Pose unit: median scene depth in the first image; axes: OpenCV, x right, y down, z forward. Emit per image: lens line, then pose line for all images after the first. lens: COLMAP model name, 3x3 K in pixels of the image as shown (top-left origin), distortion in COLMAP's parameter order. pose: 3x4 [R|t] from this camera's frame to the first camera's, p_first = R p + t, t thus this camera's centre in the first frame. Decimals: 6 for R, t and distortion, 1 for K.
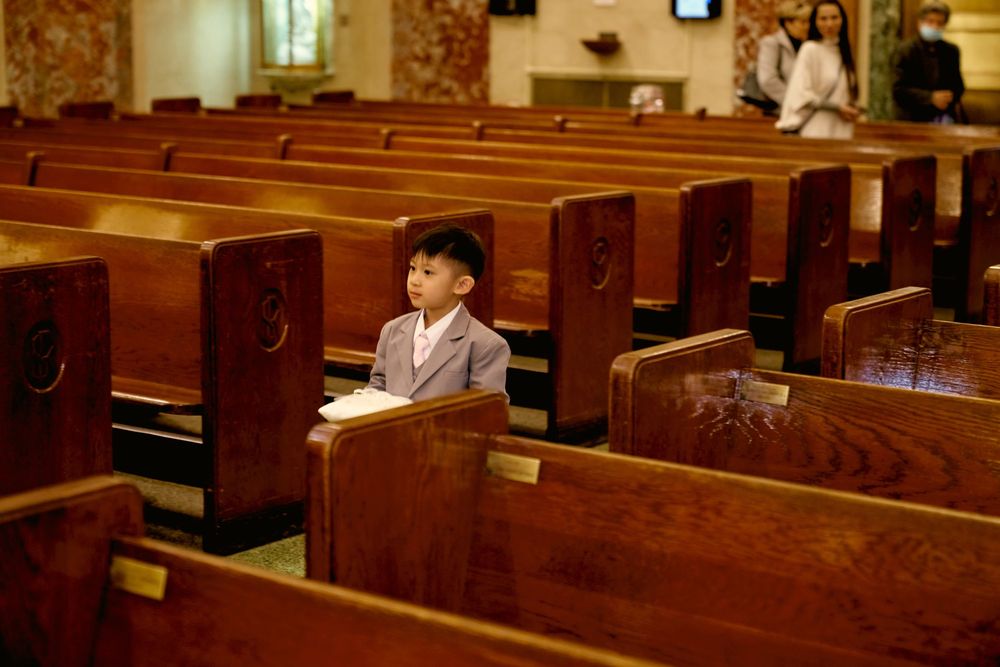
lens RADIAL K [[1973.9, 0, 500.0], [0, 1973.9, 333.5], [0, 0, 1]] dist [0.005428, 0.031687]
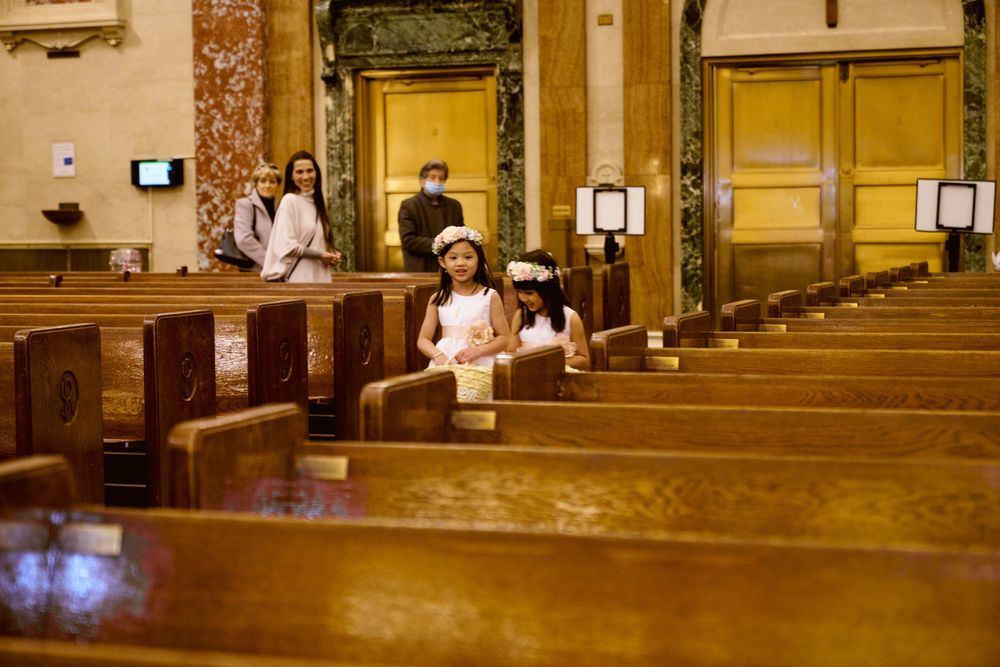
lens RADIAL K [[1973.9, 0, 500.0], [0, 1973.9, 333.5], [0, 0, 1]] dist [0.005428, 0.031687]
pose [[0.950856, -0.038395, 0.307243, -0.058530], [0.068839, 0.993662, -0.088870, 0.023934], [-0.301884, 0.105652, 0.947472, -0.029022]]
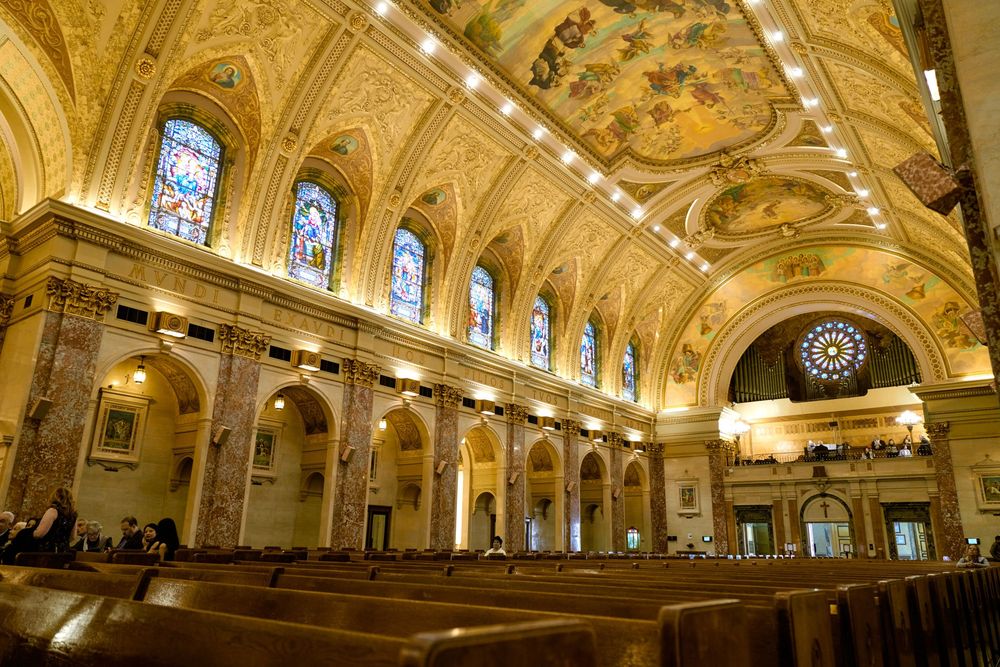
lens RADIAL K [[697.2, 0, 500.0], [0, 697.2, 333.5], [0, 0, 1]] dist [-0.002178, -0.000073]
pose [[0.999888, 0.014314, -0.004410, -0.628739], [-0.014784, 0.896045, -0.443717, 0.268699], [-0.002400, 0.443732, 0.896156, -1.416334]]
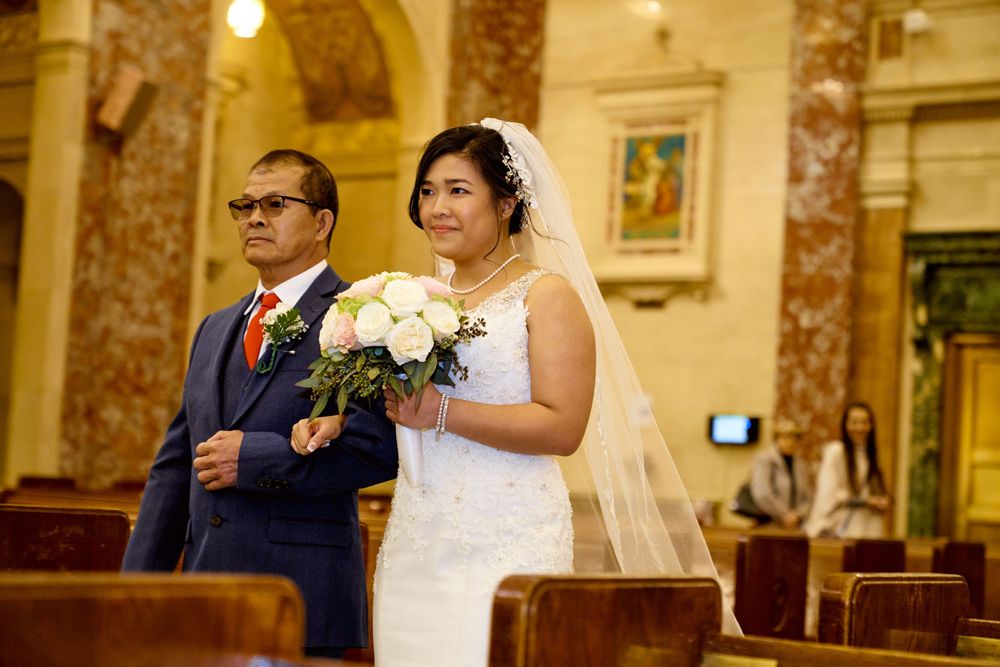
lens RADIAL K [[1984.9, 0, 500.0], [0, 1984.9, 333.5], [0, 0, 1]] dist [-0.028483, -0.074546]
pose [[0.997763, 0.057594, 0.033929, -0.065632], [-0.047884, 0.969984, -0.238406, 0.038383], [-0.046642, 0.236249, 0.970573, 0.009481]]
